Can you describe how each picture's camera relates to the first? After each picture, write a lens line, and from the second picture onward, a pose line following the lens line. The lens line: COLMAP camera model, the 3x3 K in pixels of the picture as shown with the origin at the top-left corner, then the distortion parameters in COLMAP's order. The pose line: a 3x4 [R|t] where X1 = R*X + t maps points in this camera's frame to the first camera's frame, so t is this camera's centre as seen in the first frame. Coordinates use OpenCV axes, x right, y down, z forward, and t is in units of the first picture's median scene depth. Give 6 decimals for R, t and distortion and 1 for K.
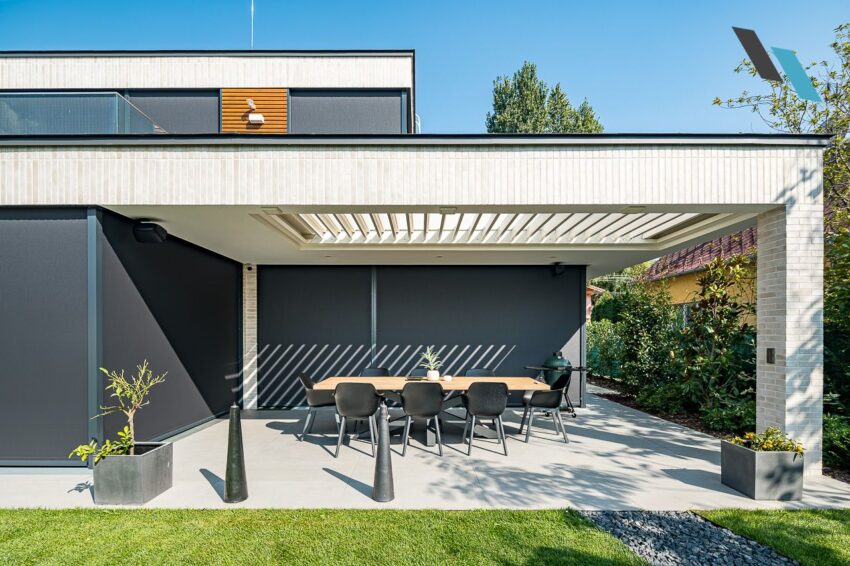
lens RADIAL K [[416.4, 0, 421.1], [0, 416.4, 341.7], [0, 0, 1]] dist [-0.000999, -0.000897]
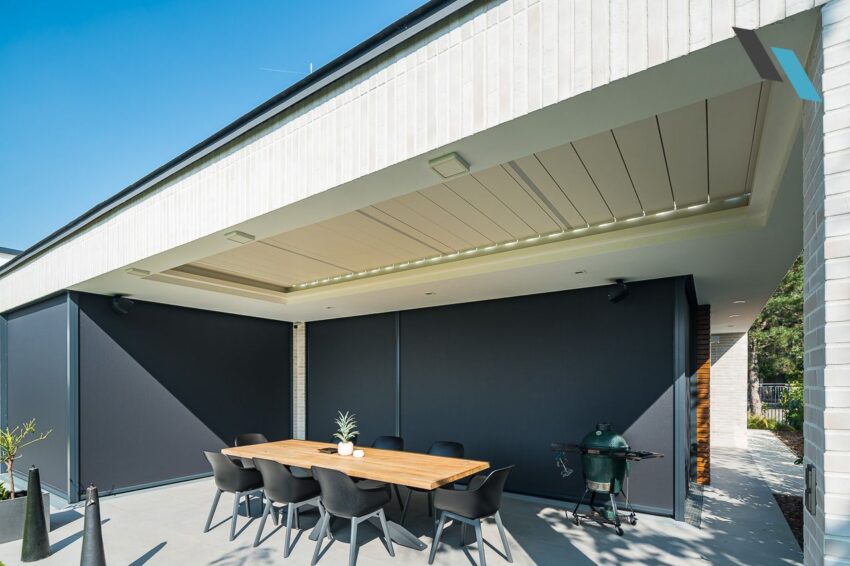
lens RADIAL K [[421.4, 0, 424.0], [0, 421.4, 390.7], [0, 0, 1]] dist [-0.000749, -0.000428]
pose [[0.824849, 0.009447, -0.565275, 0.808572], [-0.008467, 0.999955, 0.004356, -0.044062], [0.565290, 0.001193, 0.824891, 0.580265]]
